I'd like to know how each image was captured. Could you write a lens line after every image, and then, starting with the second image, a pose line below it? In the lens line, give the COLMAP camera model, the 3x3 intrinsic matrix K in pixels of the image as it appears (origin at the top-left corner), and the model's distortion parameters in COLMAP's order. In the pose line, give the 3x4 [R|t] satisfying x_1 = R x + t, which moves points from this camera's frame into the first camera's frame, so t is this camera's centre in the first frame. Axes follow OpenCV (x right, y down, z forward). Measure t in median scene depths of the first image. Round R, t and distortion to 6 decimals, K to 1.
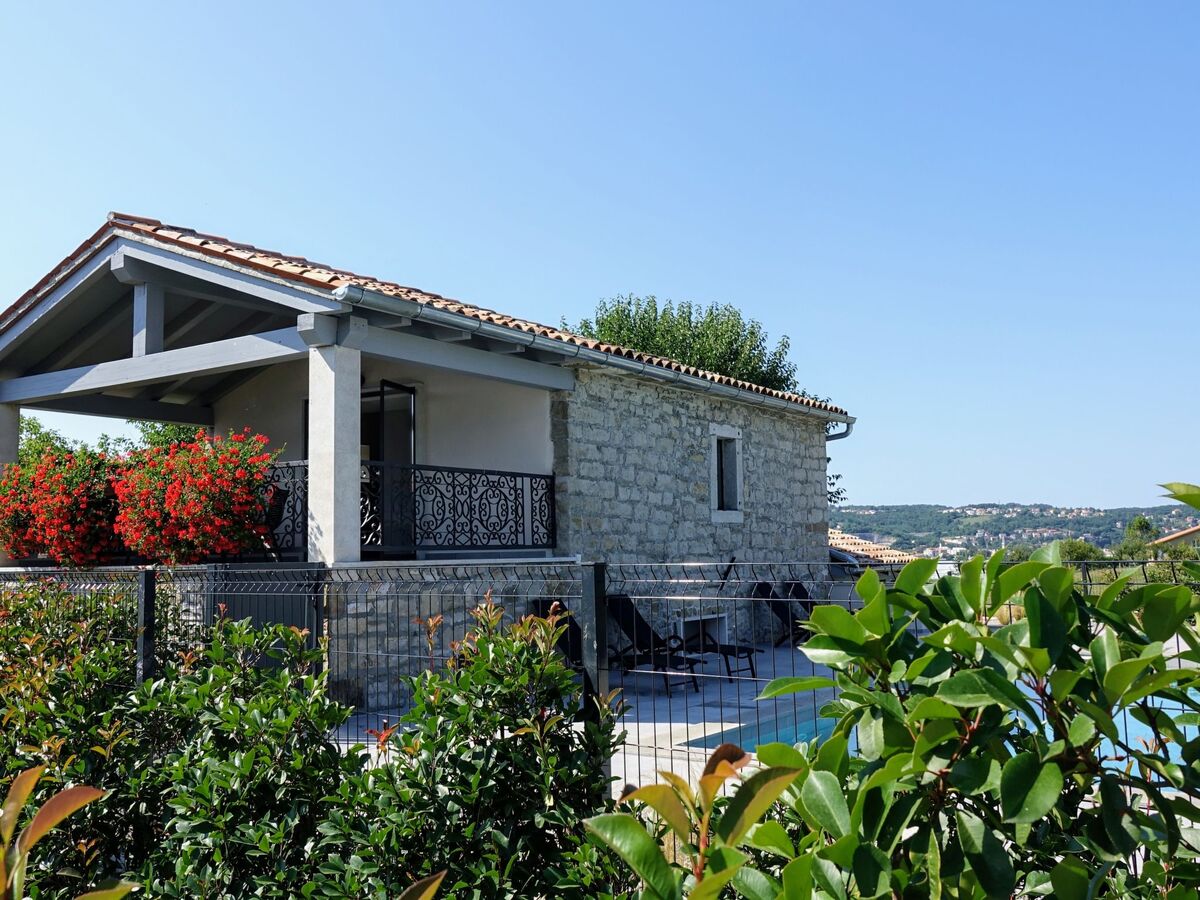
lens RADIAL K [[1105.6, 0, 608.5], [0, 1105.6, 443.2], [0, 0, 1]] dist [0.001275, -0.002823]
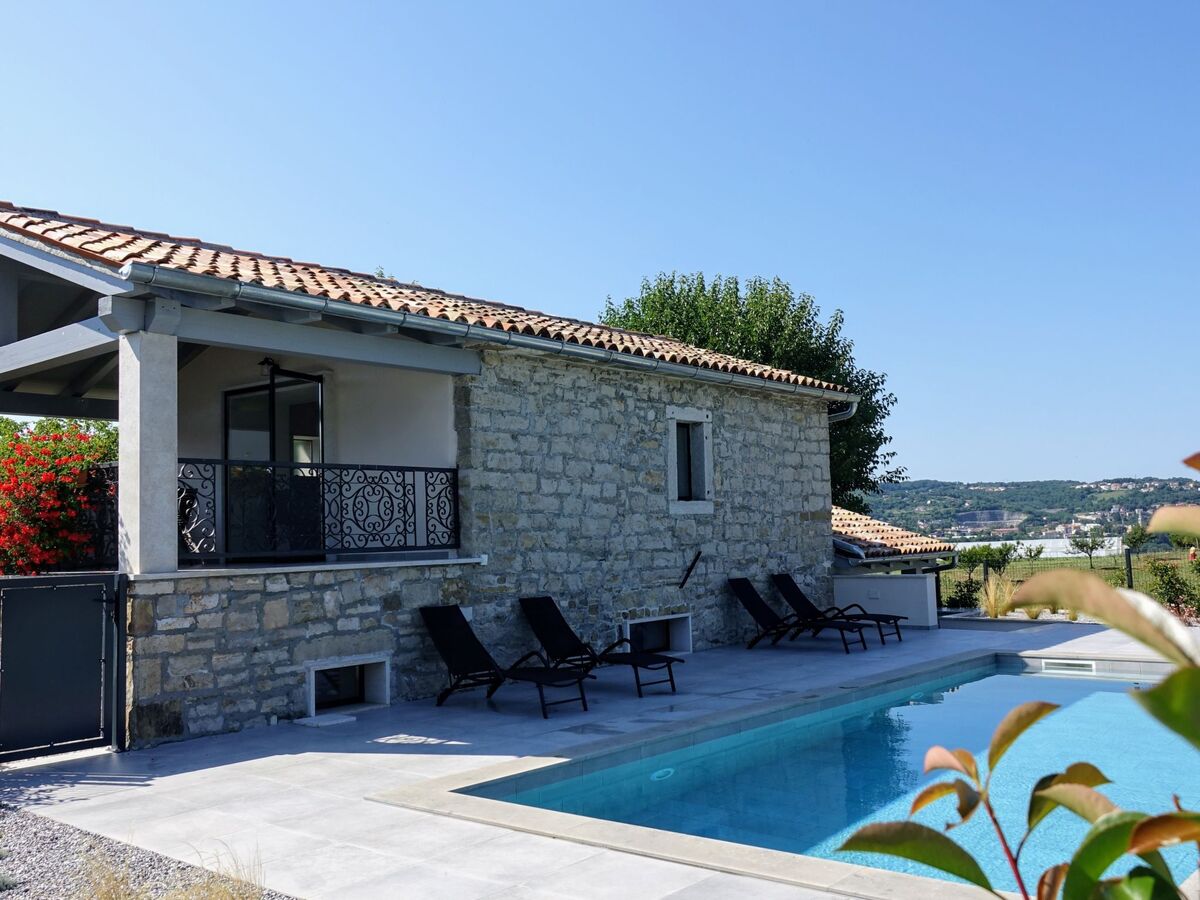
lens RADIAL K [[1123.7, 0, 604.4], [0, 1123.7, 445.1], [0, 0, 1]] dist [-0.003644, 0.006104]
pose [[0.996702, -0.020976, -0.078386, 0.128681], [0.022238, 0.999636, 0.015255, -0.001276], [0.078037, -0.016948, 0.996806, 0.078963]]
